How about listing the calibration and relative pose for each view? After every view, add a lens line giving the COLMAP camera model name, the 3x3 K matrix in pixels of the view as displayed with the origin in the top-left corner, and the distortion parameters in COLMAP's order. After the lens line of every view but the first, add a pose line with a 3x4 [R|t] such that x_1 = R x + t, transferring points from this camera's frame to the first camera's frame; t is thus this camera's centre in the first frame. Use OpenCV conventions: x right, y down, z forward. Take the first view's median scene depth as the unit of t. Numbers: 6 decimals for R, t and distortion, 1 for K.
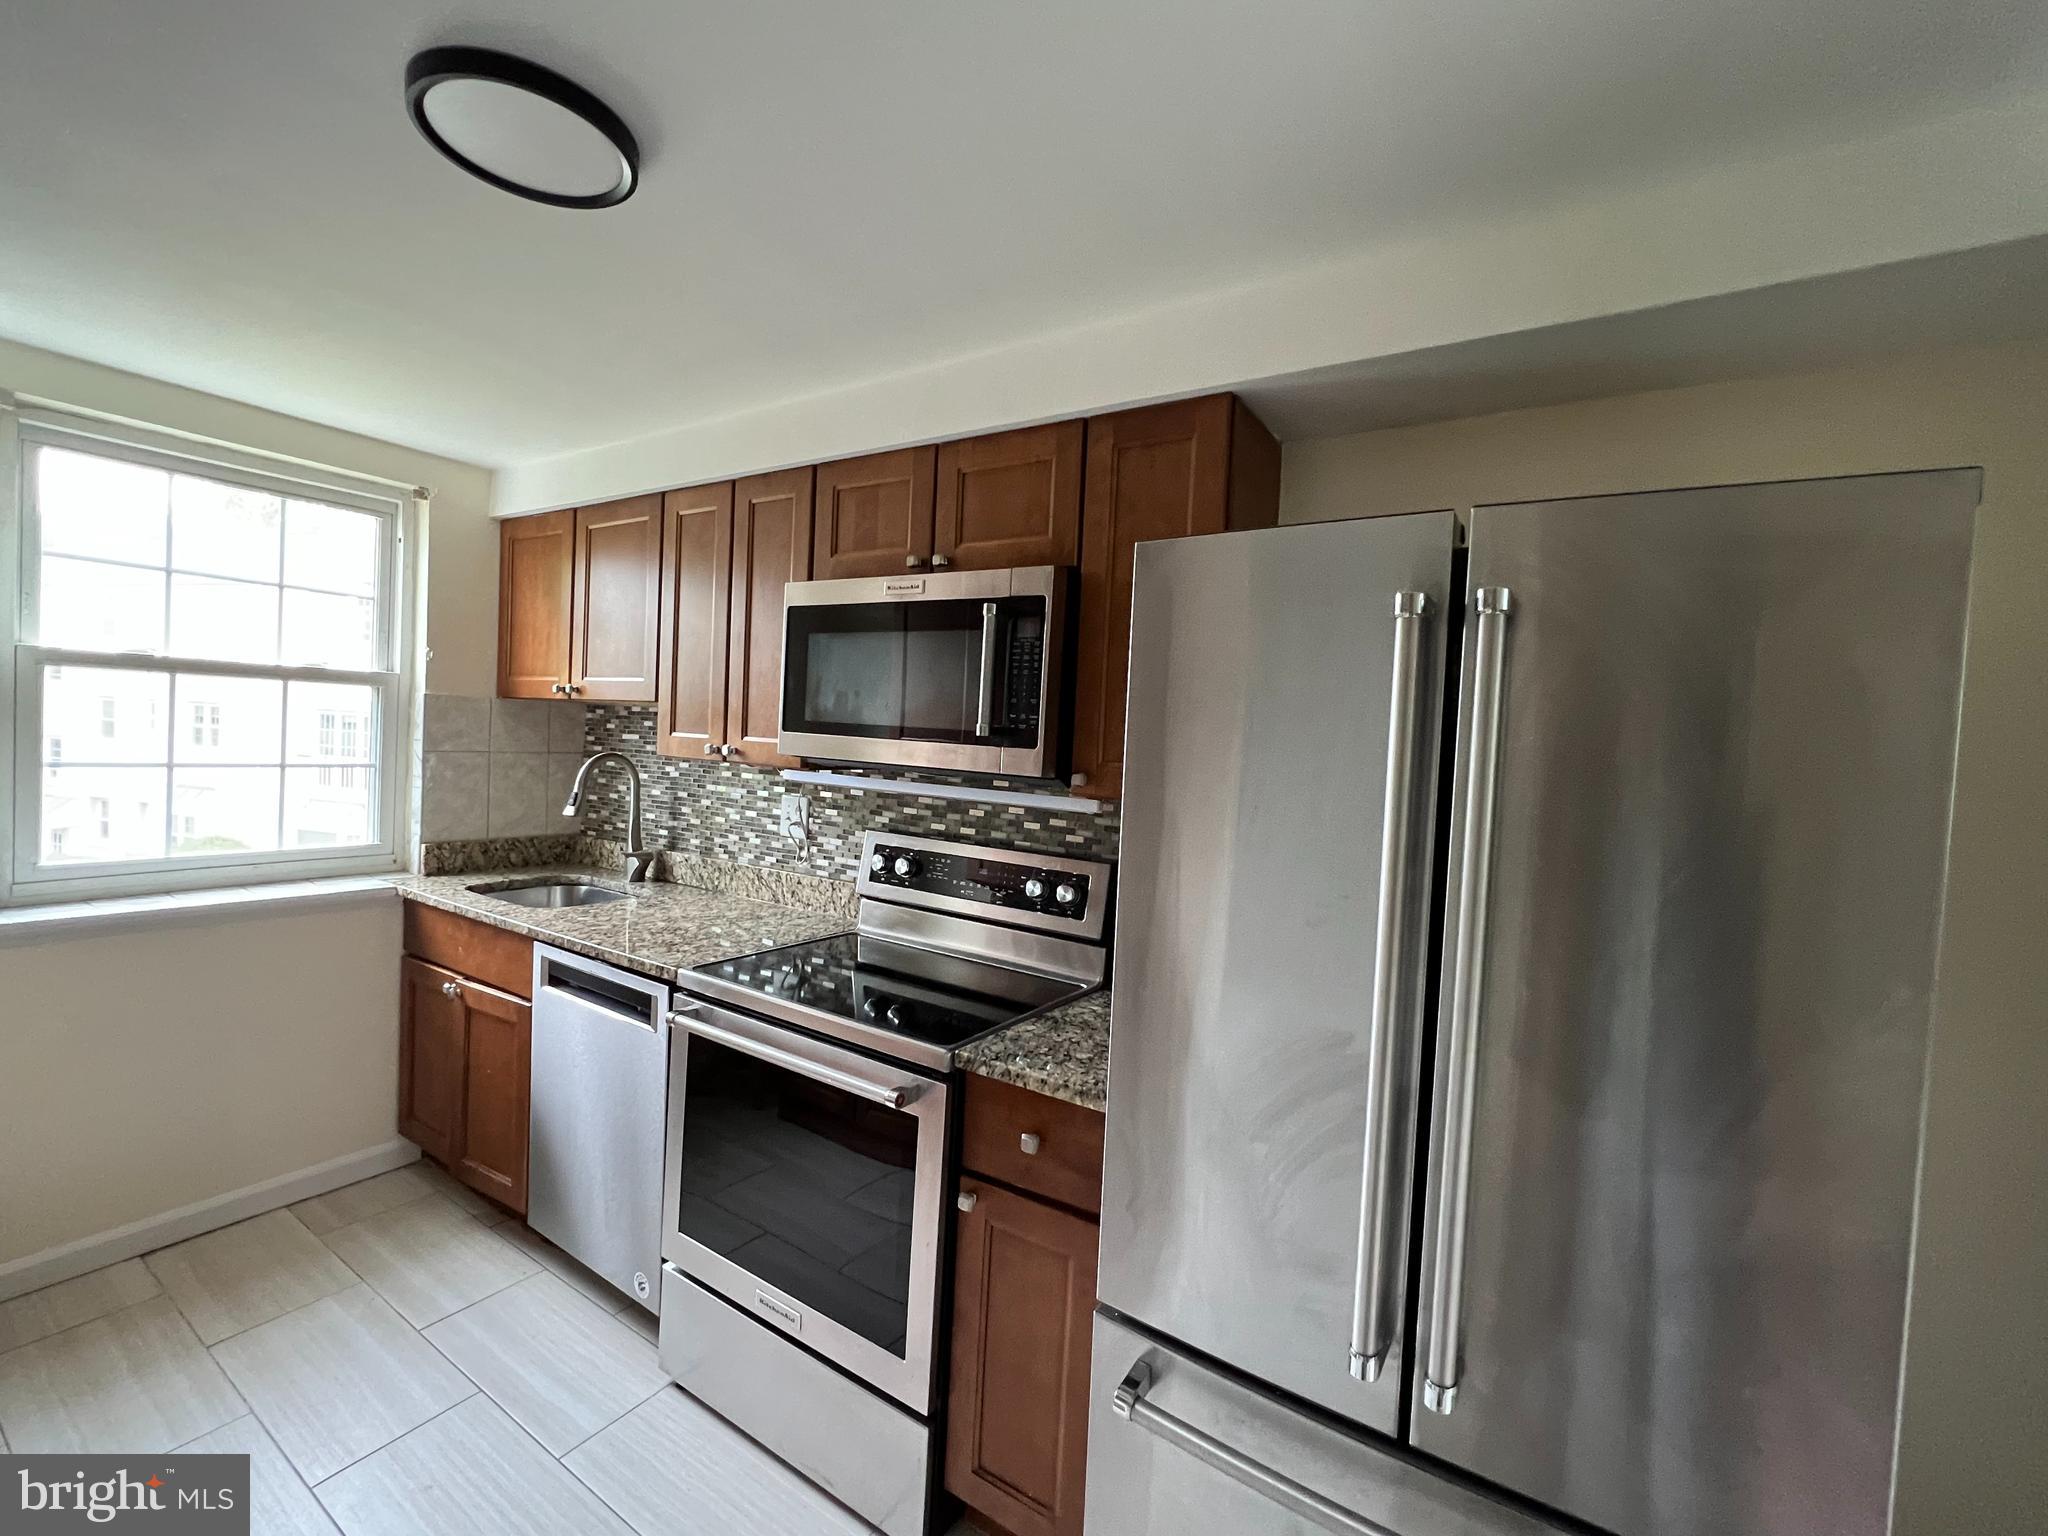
lens RADIAL K [[873.9, 0, 1024.0], [0, 873.9, 768.0], [0, 0, 1]] dist [-0.001457, 0.000741]
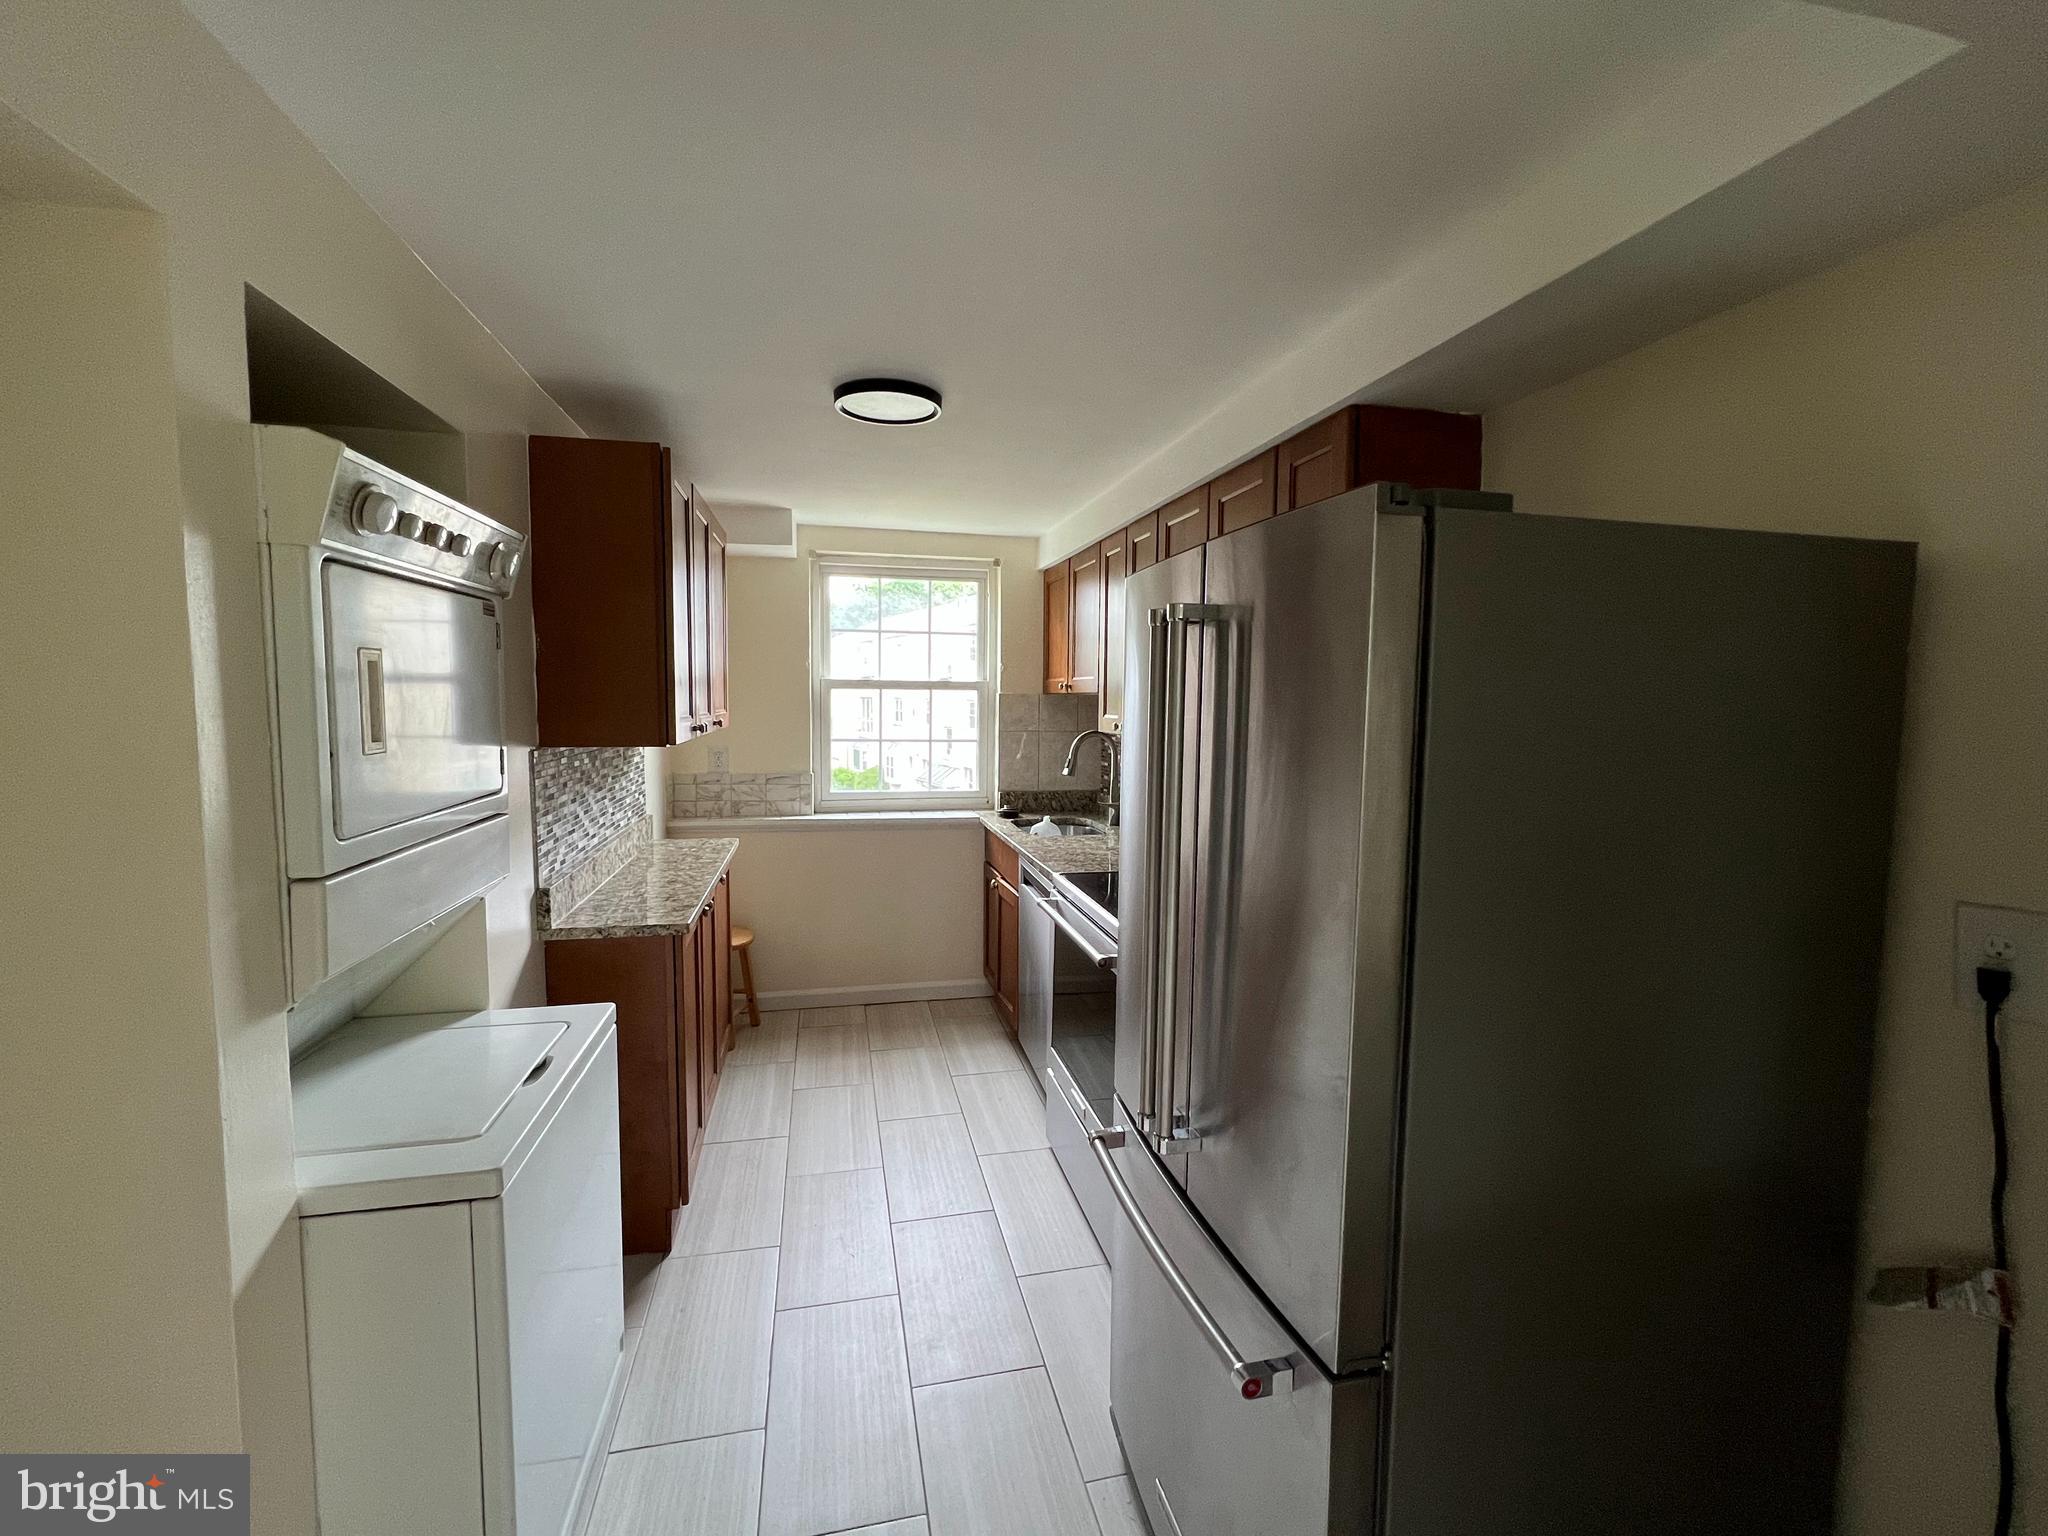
lens RADIAL K [[873.9, 0, 1024.0], [0, 873.9, 768.0], [0, 0, 1]] dist [-0.001457, 0.000741]
pose [[0.719174, 0.015739, -0.694651, 0.445046], [-0.001140, 0.999769, 0.021471, 0.013174], [0.694829, -0.014649, 0.719026, -0.078922]]
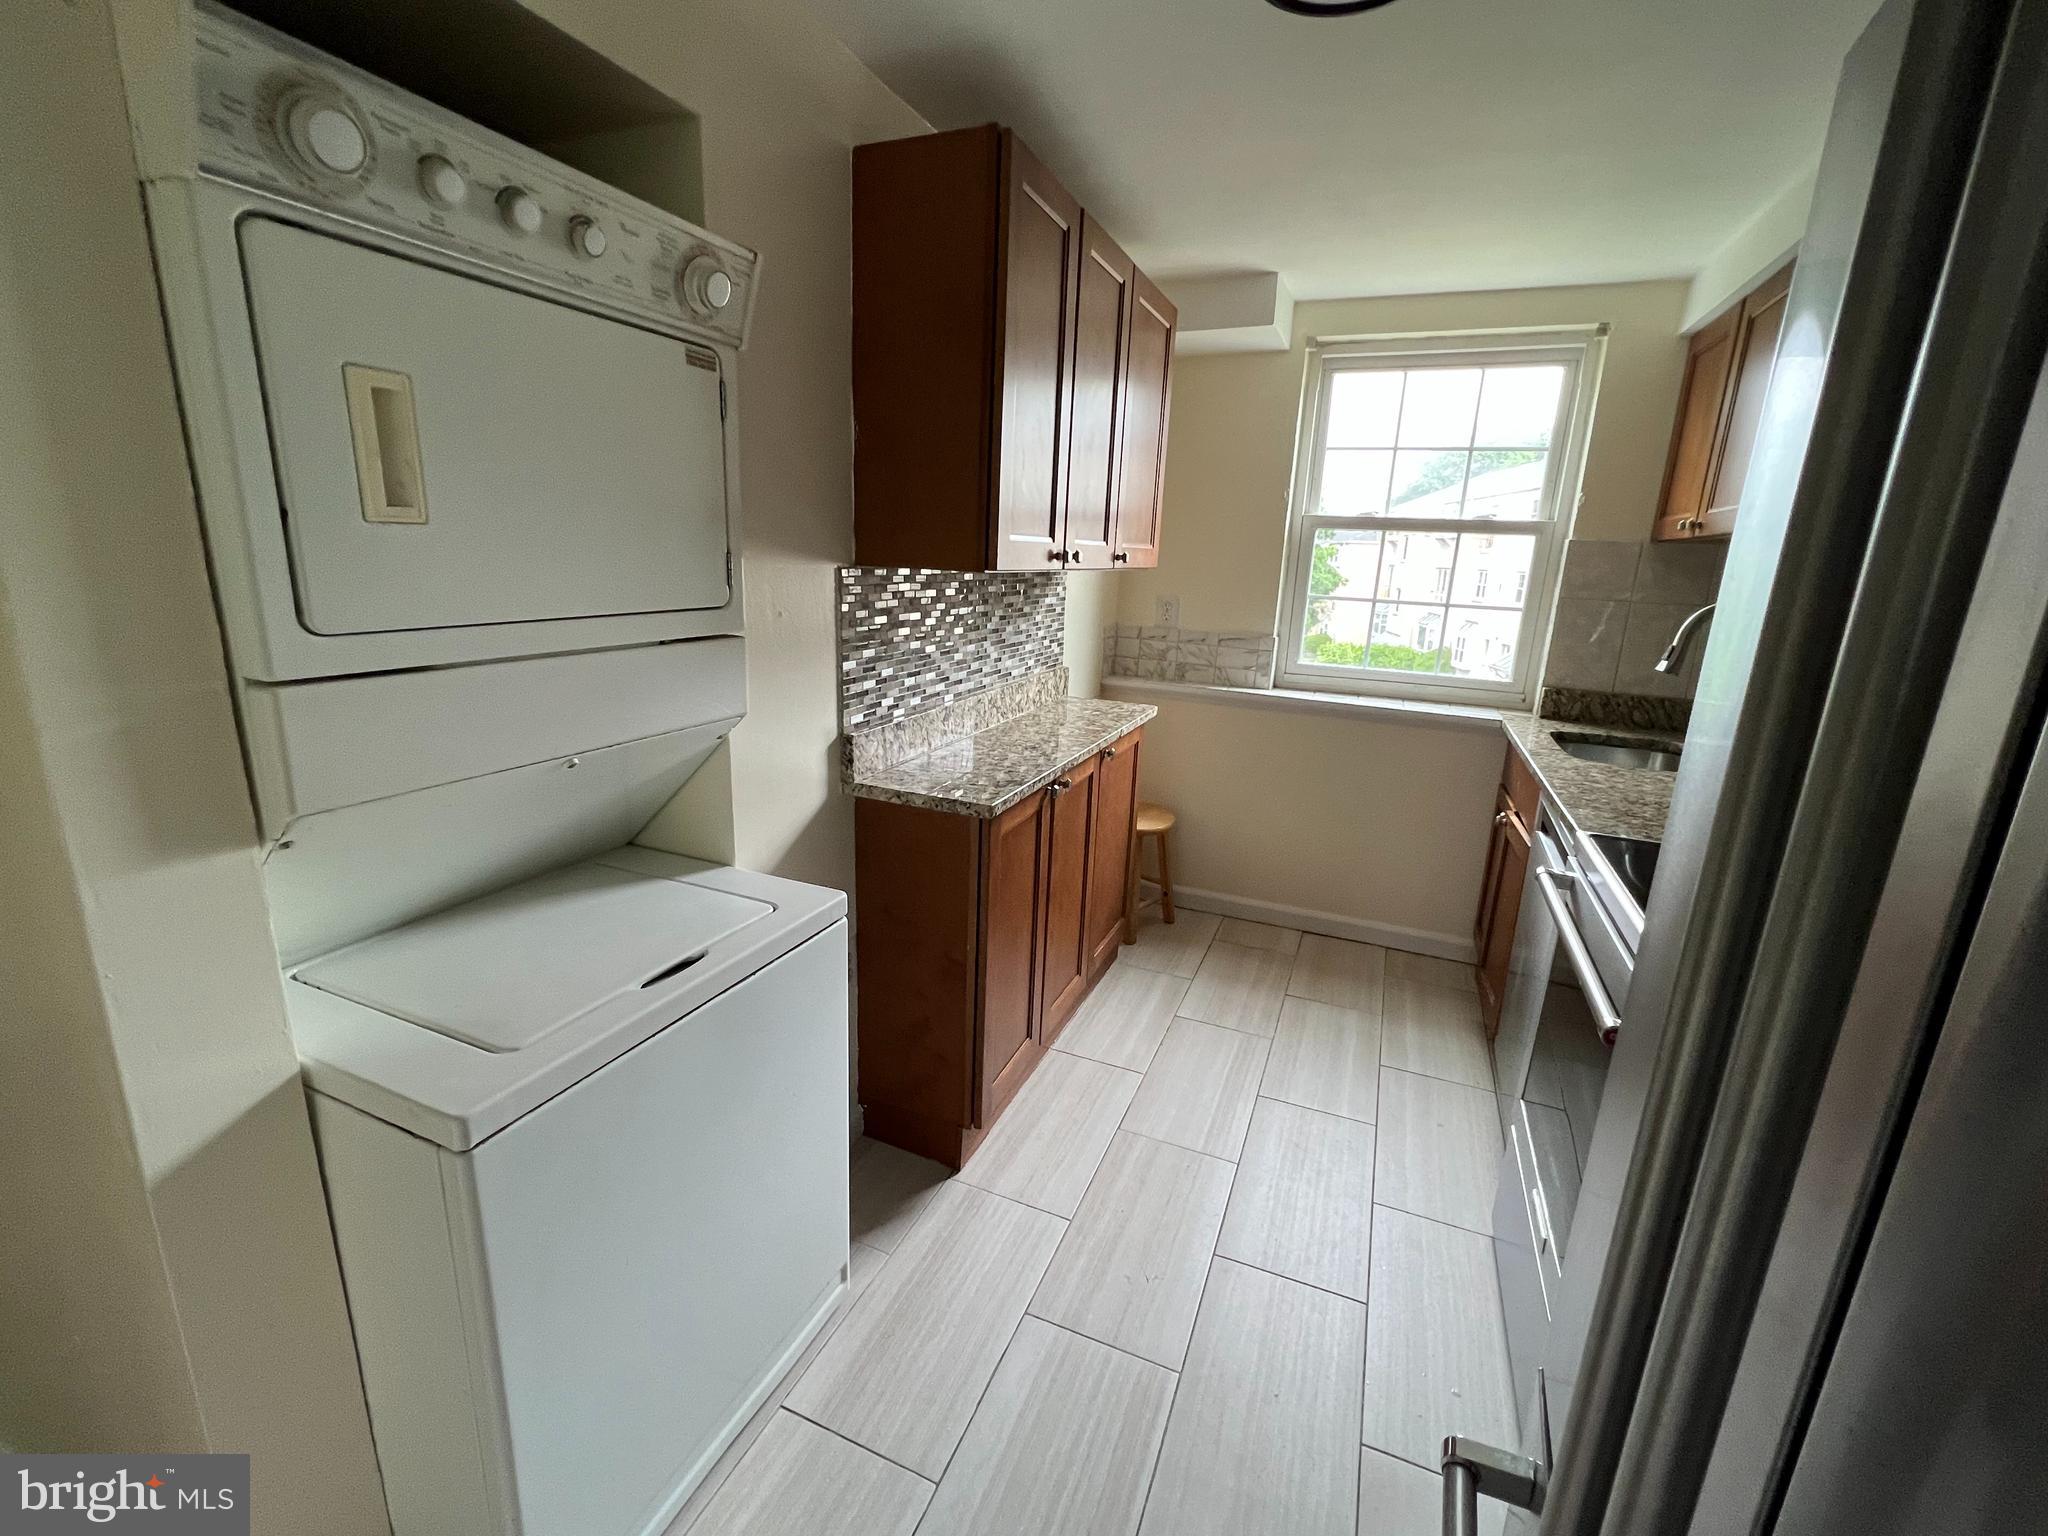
lens RADIAL K [[873.9, 0, 1024.0], [0, 873.9, 768.0], [0, 0, 1]] dist [-0.001457, 0.000741]
pose [[0.179986, 0.199159, -0.963297, 0.252901], [-0.069082, 0.979431, 0.189587, 0.028444], [0.981240, 0.032424, 0.190042, 0.206021]]
